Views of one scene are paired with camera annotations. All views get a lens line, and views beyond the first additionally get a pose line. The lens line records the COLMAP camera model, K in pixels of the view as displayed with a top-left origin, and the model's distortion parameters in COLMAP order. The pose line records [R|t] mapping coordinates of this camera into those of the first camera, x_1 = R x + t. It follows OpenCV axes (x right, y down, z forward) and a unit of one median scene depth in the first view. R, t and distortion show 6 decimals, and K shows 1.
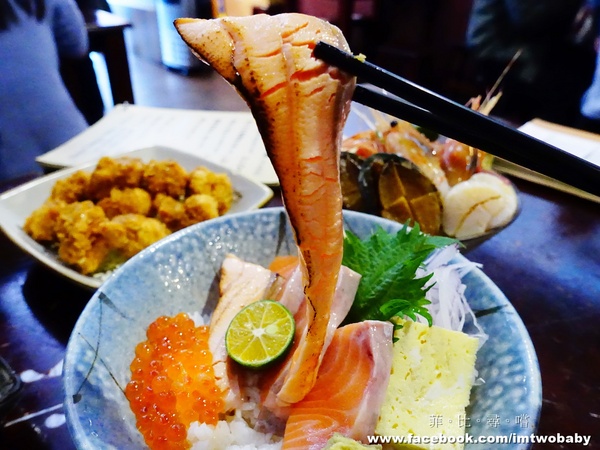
lens RADIAL K [[460.1, 0, 300.0], [0, 460.1, 225.0], [0, 0, 1]] dist [-0.005968, -0.000151]
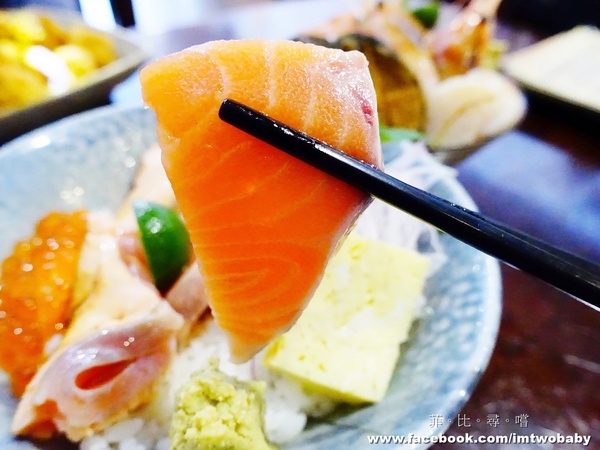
lens RADIAL K [[460.1, 0, 300.0], [0, 460.1, 225.0], [0, 0, 1]] dist [-0.005968, -0.000151]
pose [[0.997638, 0.064154, -0.024558, 0.167413], [-0.059724, 0.986679, 0.151317, 0.078030], [0.033939, -0.149493, 0.988180, 0.212429]]
